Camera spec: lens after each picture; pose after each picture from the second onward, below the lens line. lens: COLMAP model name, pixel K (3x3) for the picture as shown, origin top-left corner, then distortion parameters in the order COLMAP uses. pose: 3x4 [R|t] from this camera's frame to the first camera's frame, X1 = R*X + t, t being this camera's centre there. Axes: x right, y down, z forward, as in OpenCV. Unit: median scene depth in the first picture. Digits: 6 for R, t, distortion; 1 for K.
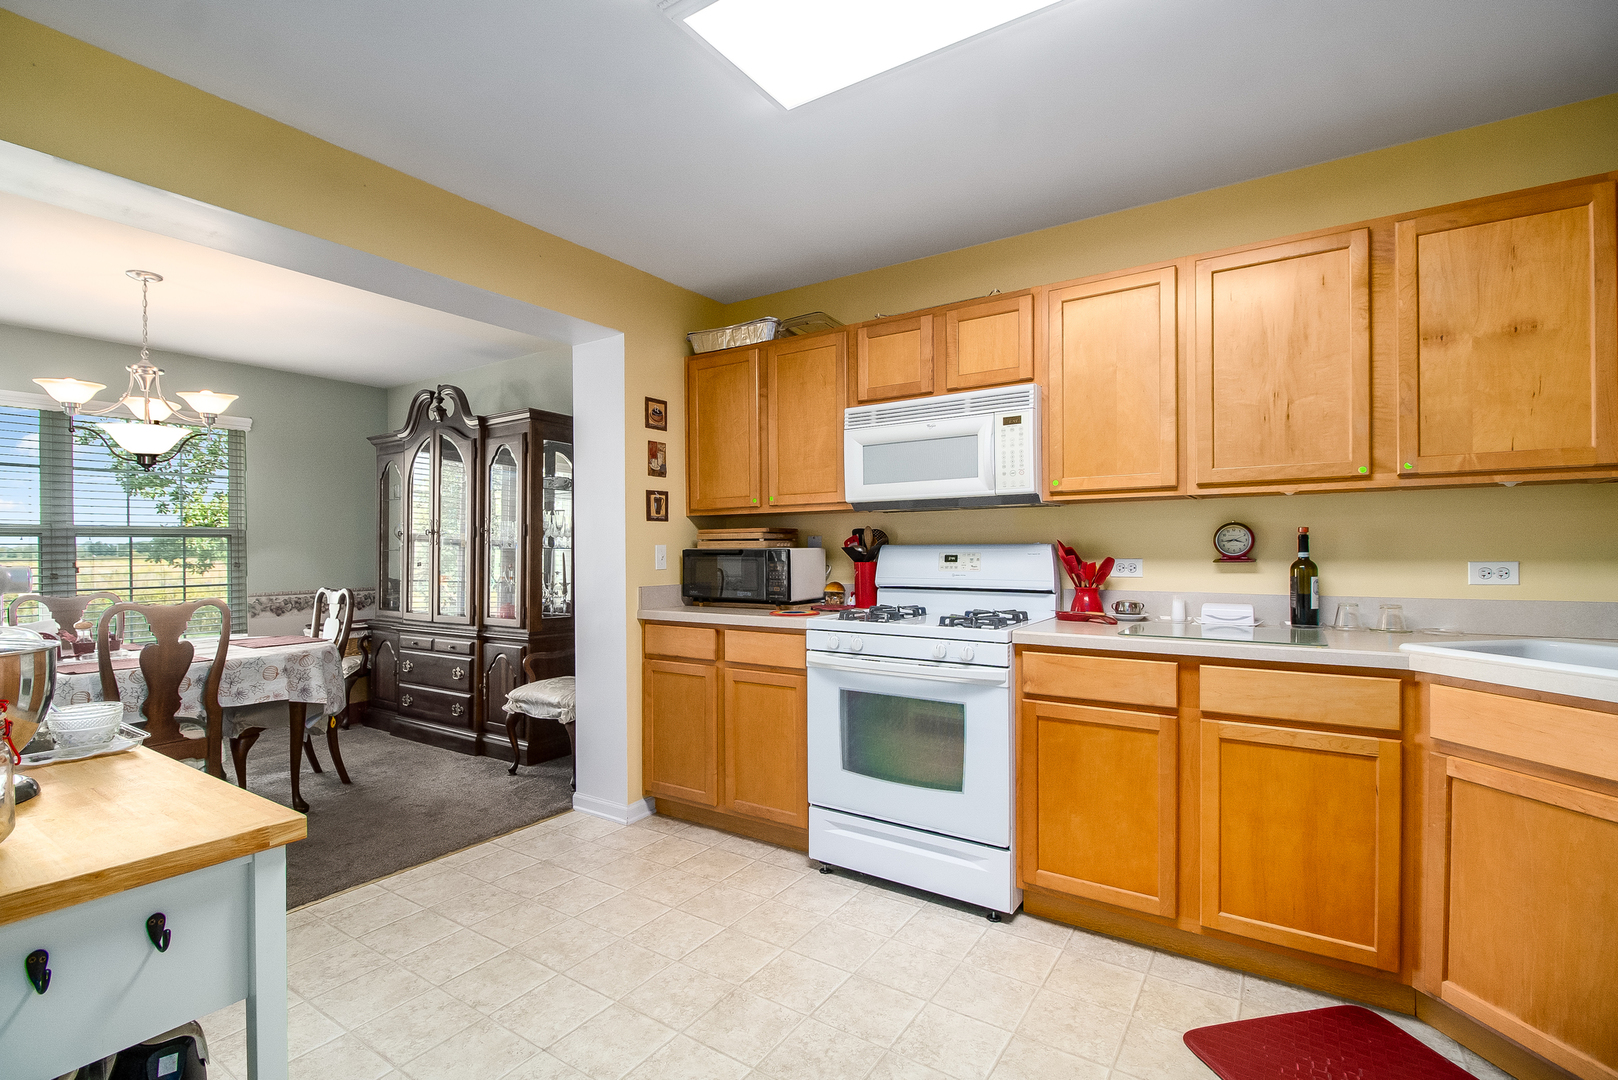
lens RADIAL K [[735.3, 0, 809.0], [0, 735.3, 540.0], [0, 0, 1]] dist [-0.001622, -0.000427]
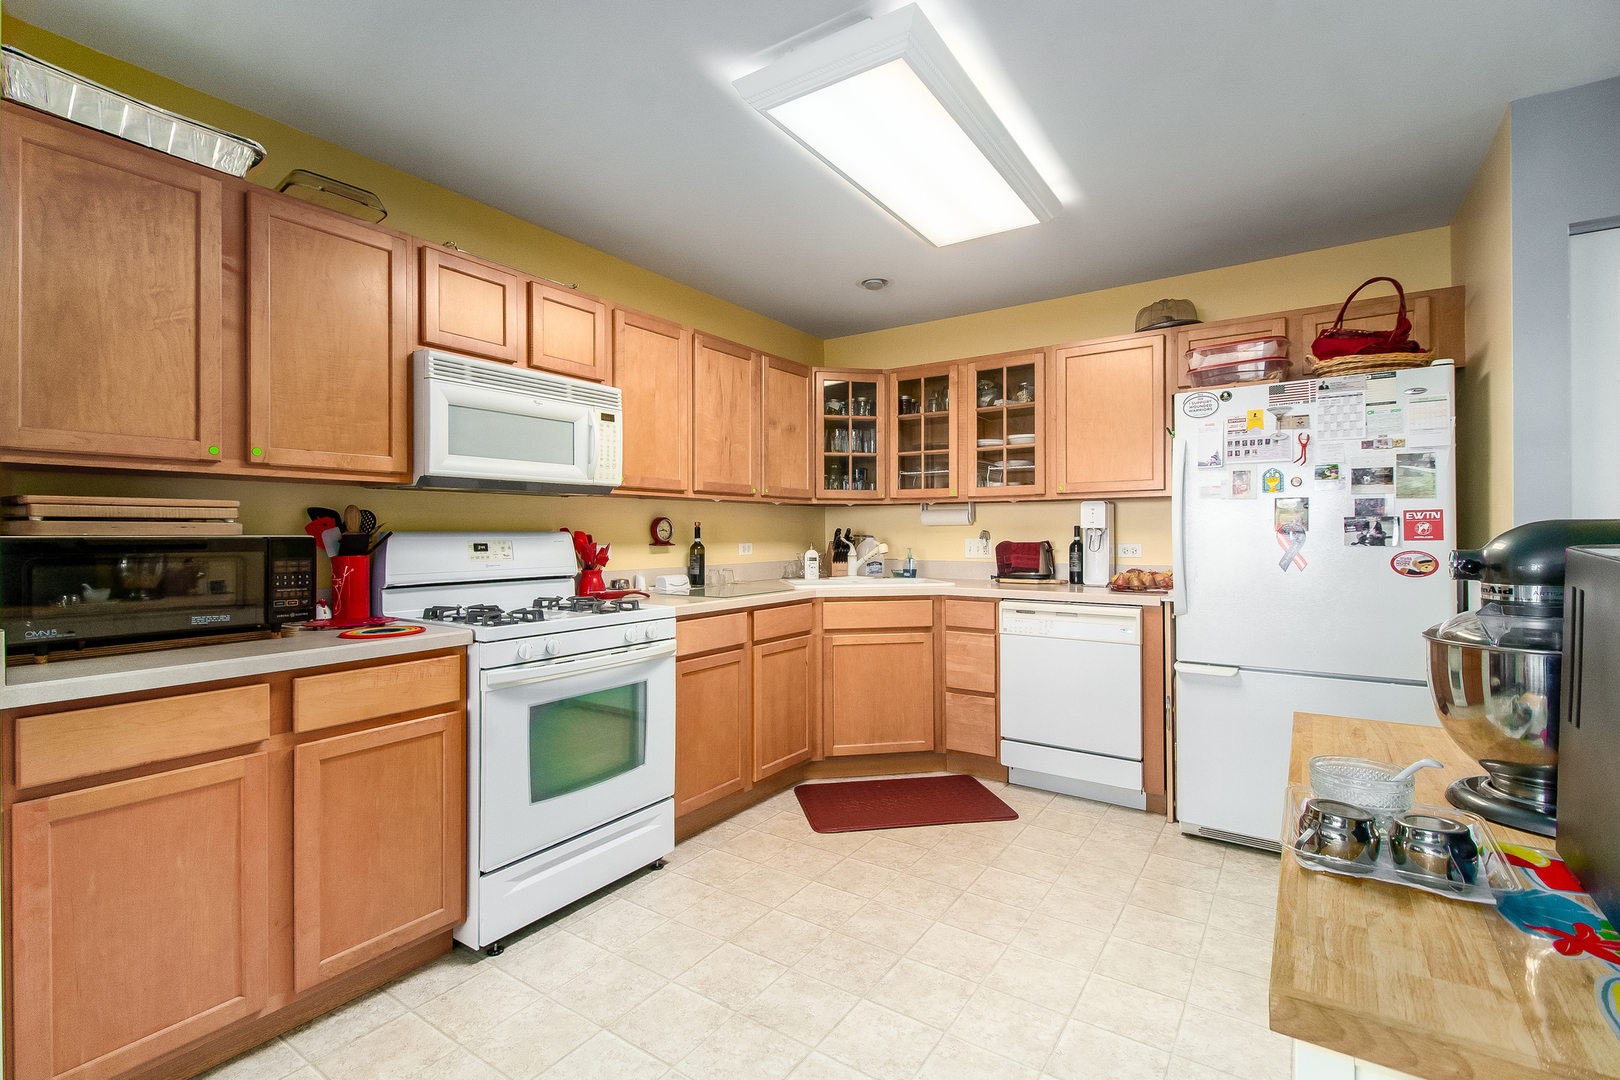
lens RADIAL K [[732.0, 0, 782.4], [0, 732.0, 521.6], [0, 0, 1]] dist [0.001192, -0.000732]
pose [[0.029718, 0.020135, 0.999356, -0.797185], [-0.009087, 0.999761, -0.019873, 0.009715], [-0.999517, -0.008490, 0.029894, 0.718720]]
